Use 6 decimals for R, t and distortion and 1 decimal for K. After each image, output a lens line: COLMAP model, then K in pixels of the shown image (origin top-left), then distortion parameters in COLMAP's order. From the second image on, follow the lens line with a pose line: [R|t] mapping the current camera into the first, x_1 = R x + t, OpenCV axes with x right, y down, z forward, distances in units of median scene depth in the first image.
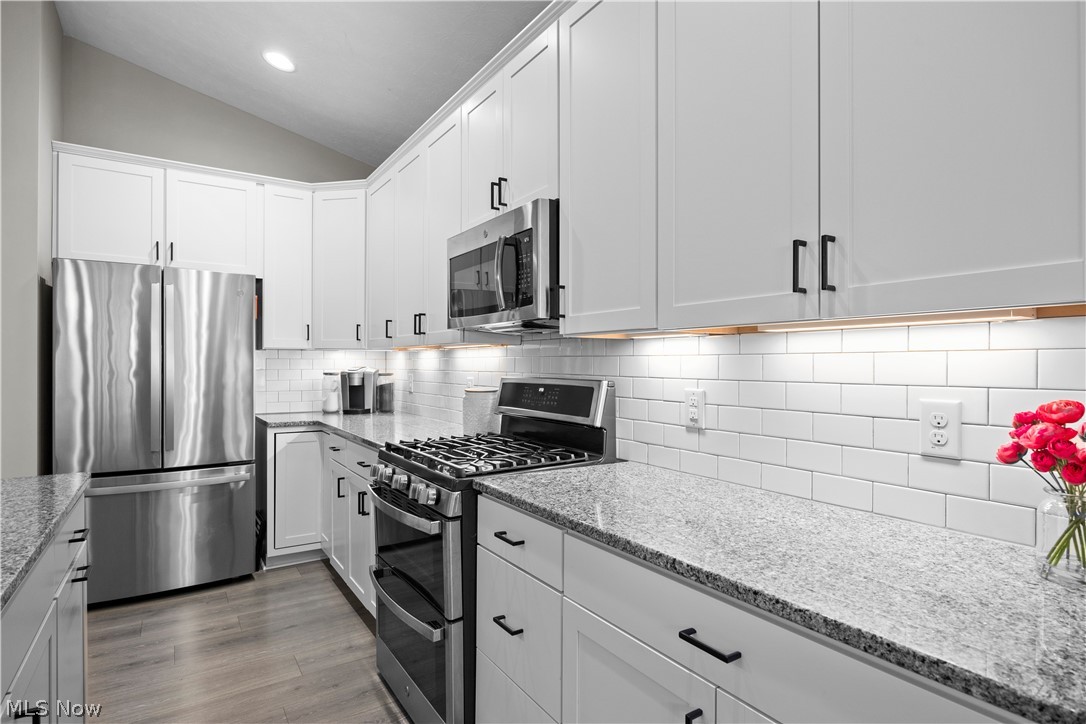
lens RADIAL K [[567.9, 0, 539.5], [0, 567.9, 364.3], [0, 0, 1]] dist [-0.005370, -0.002757]
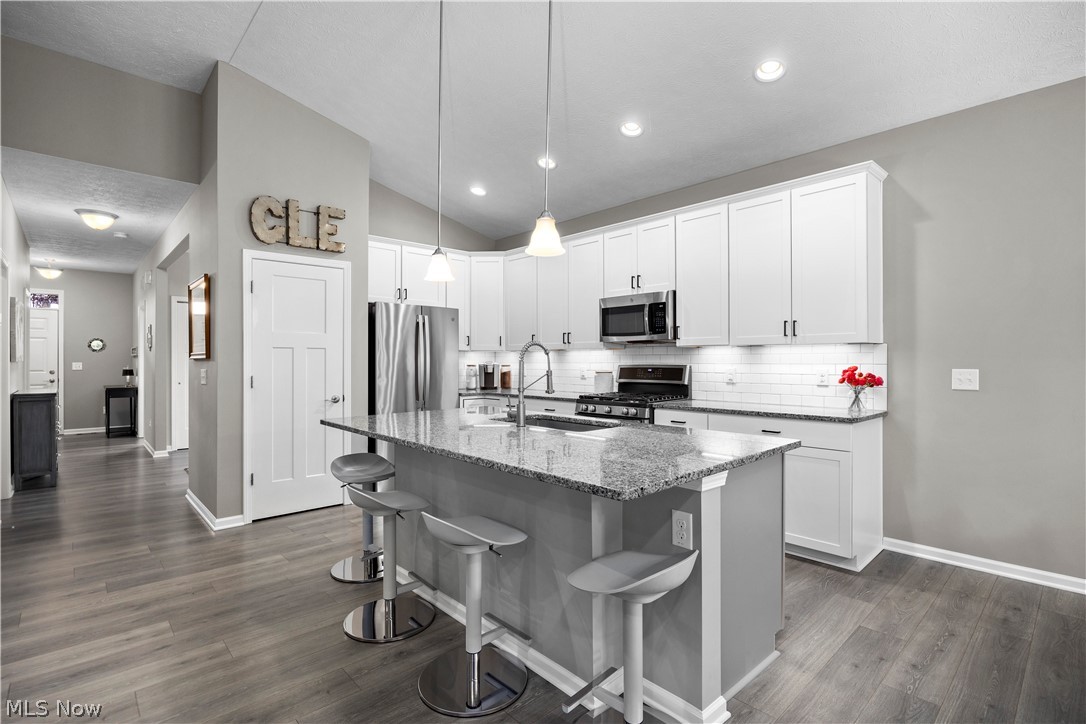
lens RADIAL K [[510.3, 0, 541.4], [0, 510.3, 363.6], [0, 0, 1]] dist [-0.015679, 0.003788]
pose [[0.986455, -0.006929, 0.163885, -0.621193], [0.005814, 0.999957, 0.007283, 0.002650], [-0.163929, -0.006231, 0.986452, -0.736821]]
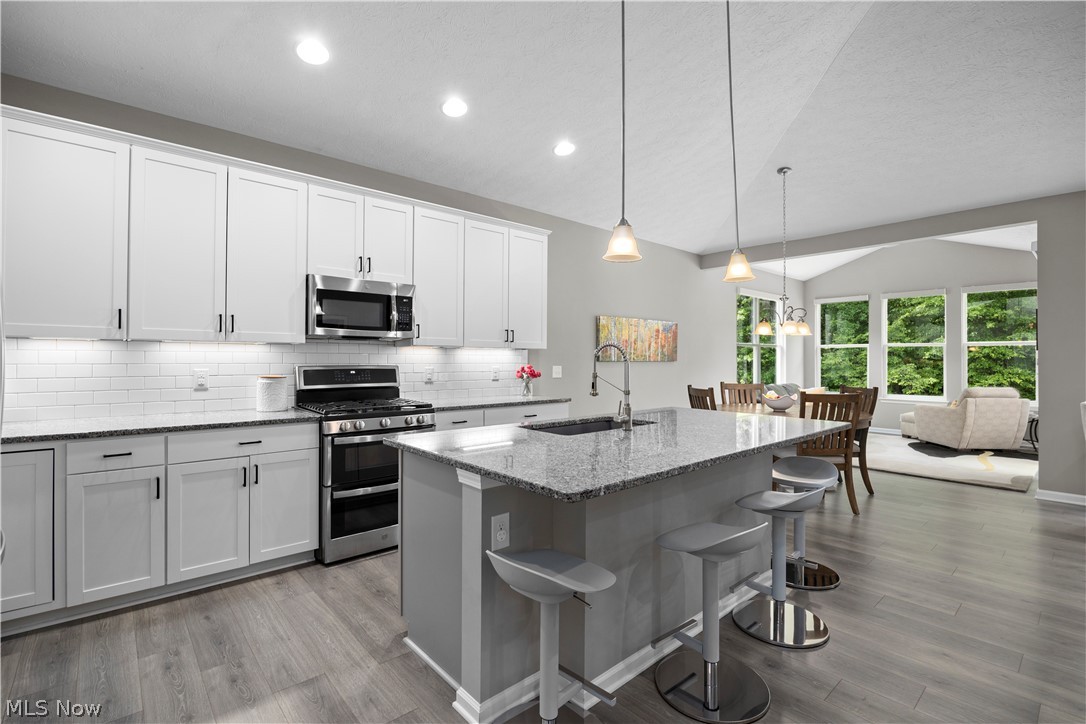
lens RADIAL K [[510.3, 0, 540.7], [0, 510.3, 358.2], [0, 0, 1]] dist [-0.015679, 0.003788]
pose [[-0.151141, 0.000902, 0.988512, -1.432237], [-0.003567, 0.999993, -0.001458, 0.001449], [-0.988506, -0.003747, -0.151137, 0.560311]]
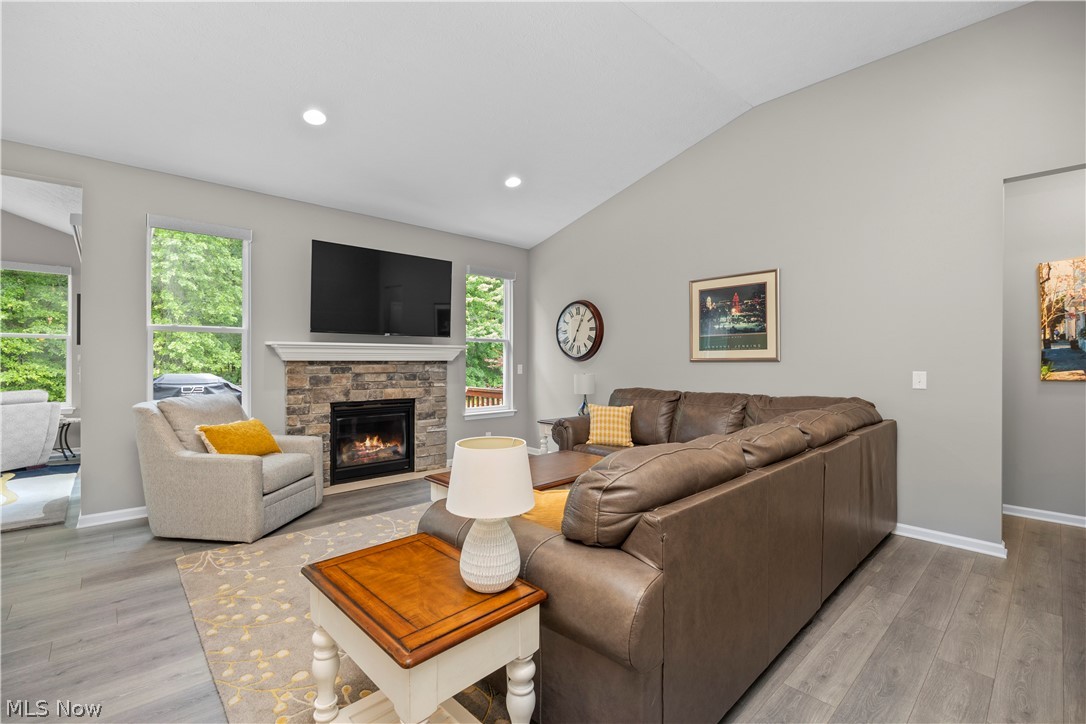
lens RADIAL K [[478.4, 0, 544.5], [0, 478.4, 363.2], [0, 0, 1]] dist [-0.014162, -0.000296]
pose [[-0.985888, -0.010530, -0.167074, -1.037193], [-0.011230, 0.999932, 0.003247, -0.001825], [0.167029, 0.005077, -0.985939, 0.126094]]
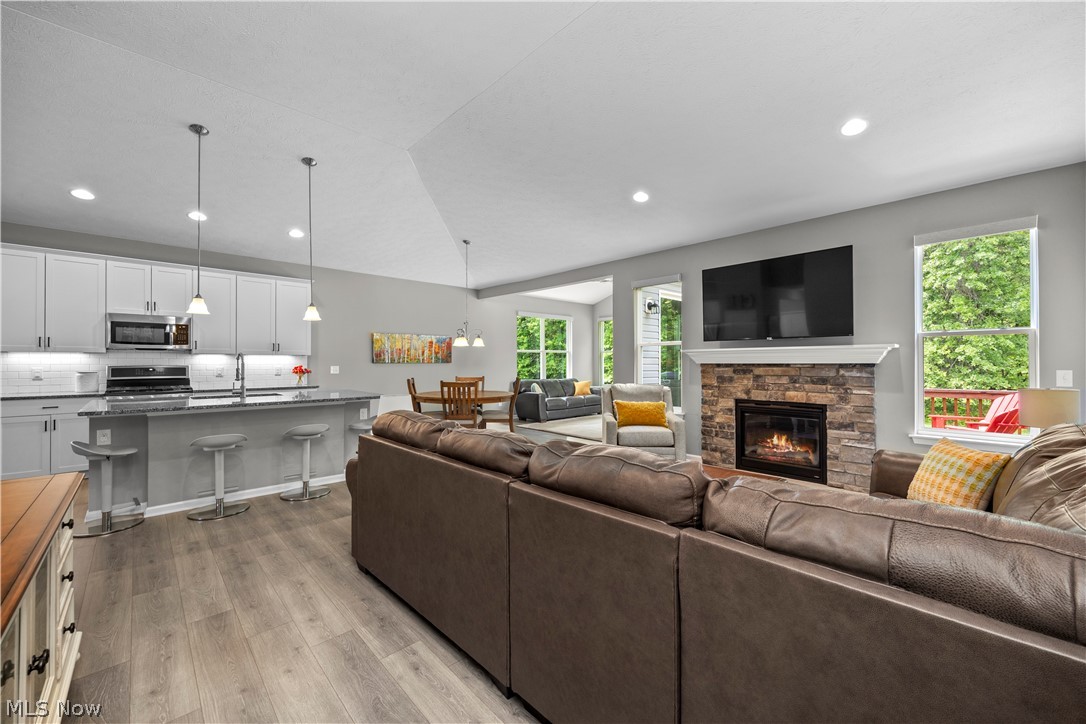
lens RADIAL K [[431.7, 0, 540.8], [0, 431.7, 363.4], [0, 0, 1]] dist [0.005860, -0.001101]
pose [[-0.167943, -0.009099, 0.985755, -2.238750], [-0.001861, 0.999959, 0.008913, -0.011698], [-0.985795, -0.000338, -0.167953, -0.564765]]
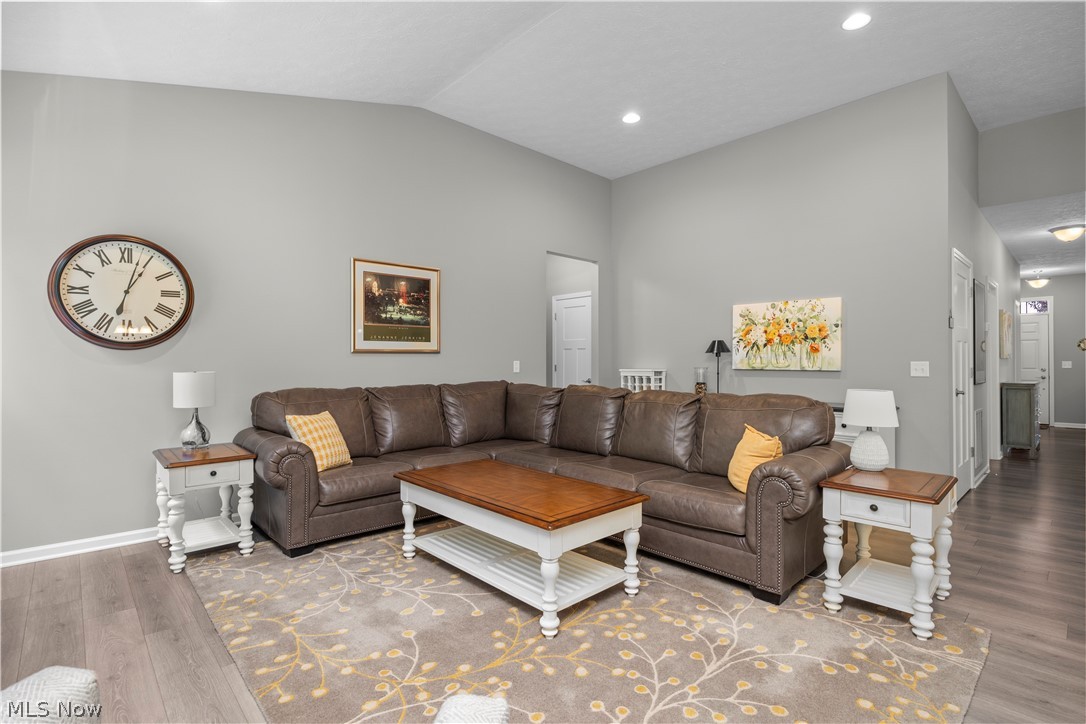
lens RADIAL K [[510.3, 0, 548.4], [0, 510.3, 360.3], [0, 0, 1]] dist [-0.015679, 0.003788]
pose [[0.168657, -0.013335, -0.985585, -0.209448], [0.001720, 0.999911, -0.013234, 0.036378], [0.985673, 0.000537, 0.168665, -1.152445]]
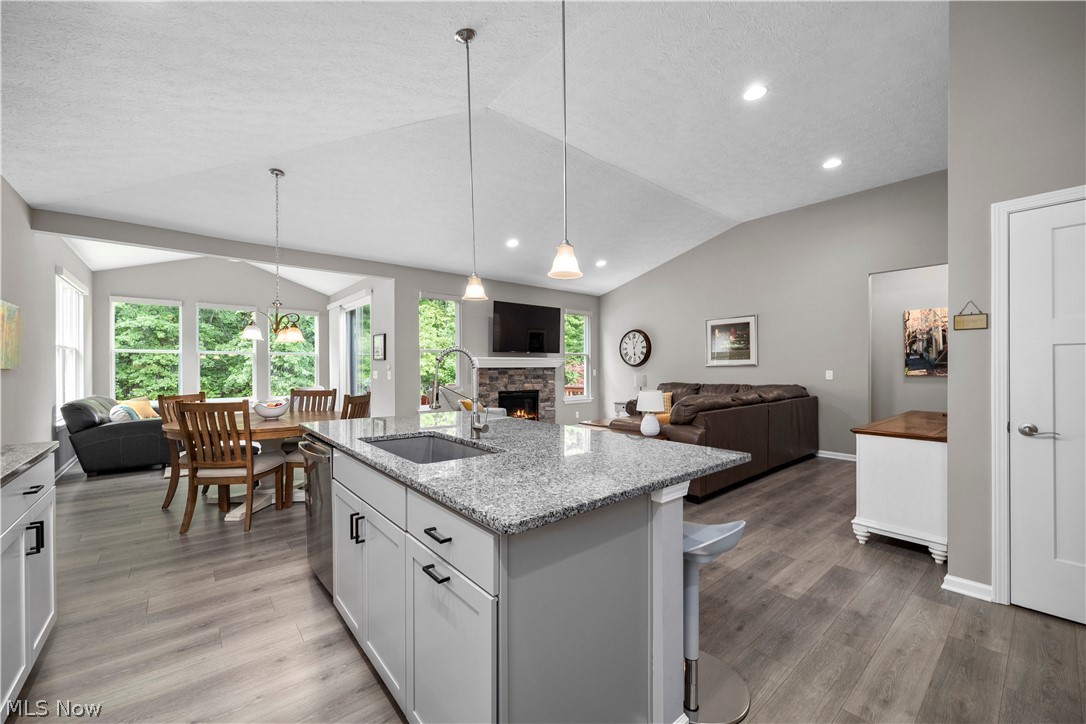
lens RADIAL K [[431.7, 0, 546.9], [0, 431.7, 371.4], [0, 0, 1]] dist [0.005860, -0.001101]
pose [[-0.991933, -0.002371, -0.126742, -0.527857], [-0.003436, 0.999961, 0.008181, 0.002769], [0.126717, 0.008551, -0.991902, 1.044852]]
